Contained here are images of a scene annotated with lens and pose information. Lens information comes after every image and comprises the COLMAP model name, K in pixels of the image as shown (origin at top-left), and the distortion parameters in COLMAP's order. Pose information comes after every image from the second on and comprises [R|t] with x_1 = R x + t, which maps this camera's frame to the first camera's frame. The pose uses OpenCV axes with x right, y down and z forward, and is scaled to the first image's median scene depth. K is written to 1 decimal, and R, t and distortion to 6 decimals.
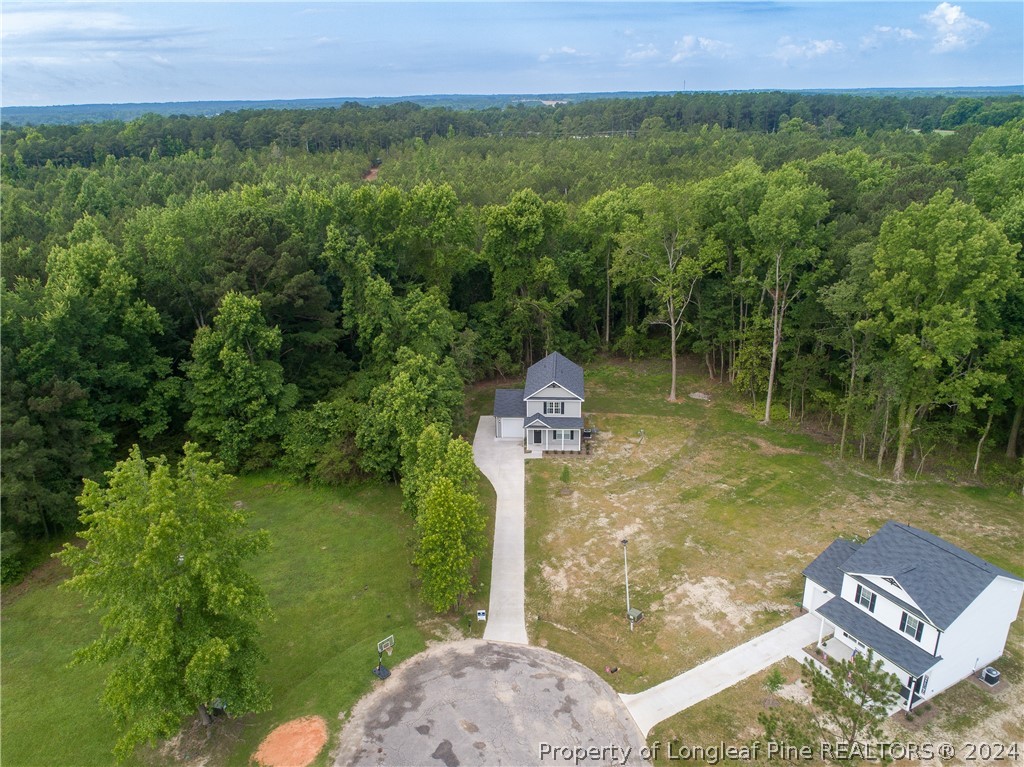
lens RADIAL K [[773.8, 0, 510.1], [0, 773.8, 385.3], [0, 0, 1]] dist [-0.023138, 0.009197]
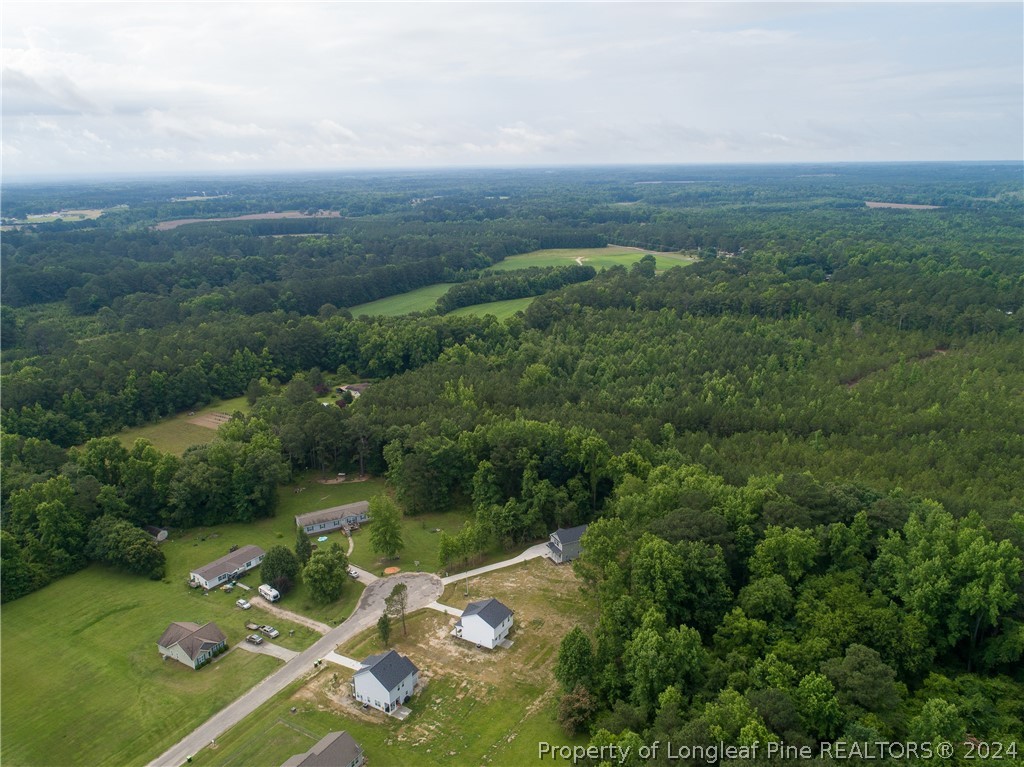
lens RADIAL K [[773.8, 0, 510.1], [0, 773.8, 385.3], [0, 0, 1]] dist [-0.023138, 0.009197]
pose [[0.503314, 0.254284, -0.825842, 1.958432], [-0.301970, 0.947223, 0.107621, -0.691990], [0.809623, 0.195212, 0.553536, -0.628788]]
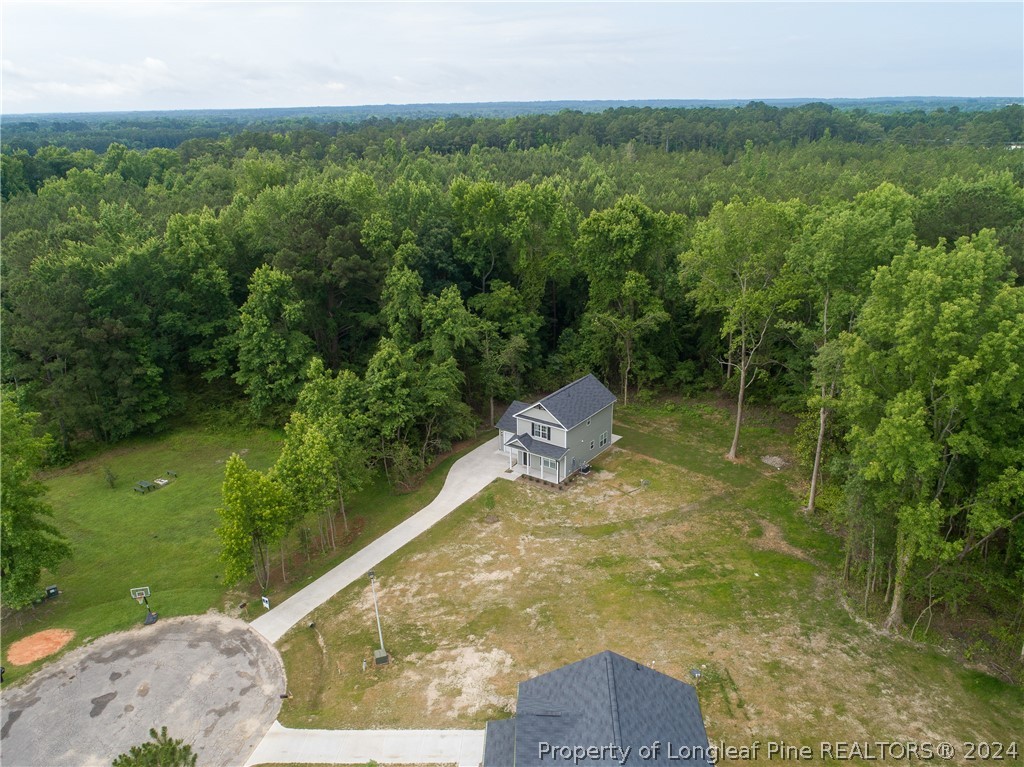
lens RADIAL K [[773.8, 0, 510.1], [0, 773.8, 385.3], [0, 0, 1]] dist [-0.023138, 0.009197]
pose [[0.854167, 0.186853, -0.485268, 0.467026], [-0.186483, 0.981207, 0.049567, -0.064083], [0.485410, 0.048156, 0.872959, 0.178082]]
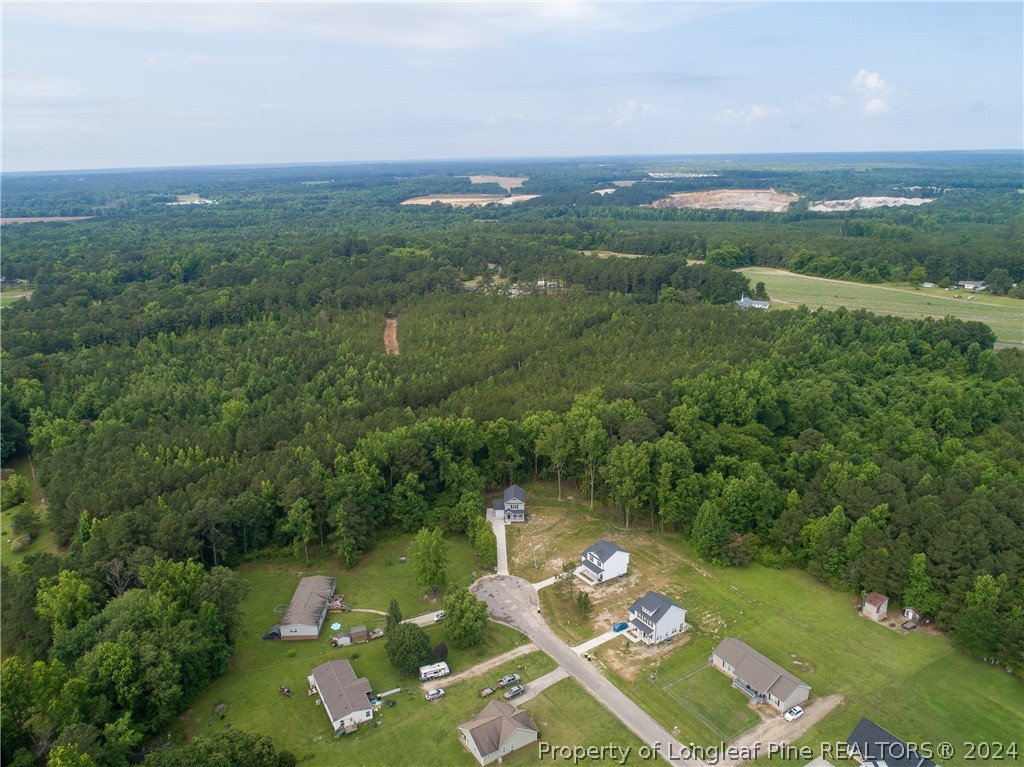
lens RADIAL K [[773.8, 0, 510.1], [0, 773.8, 385.3], [0, 0, 1]] dist [-0.023138, 0.009197]
pose [[0.998496, -0.017543, 0.051951, -0.101665], [0.021146, 0.997348, -0.069635, -0.222542], [-0.050591, 0.070629, 0.996219, -1.913988]]
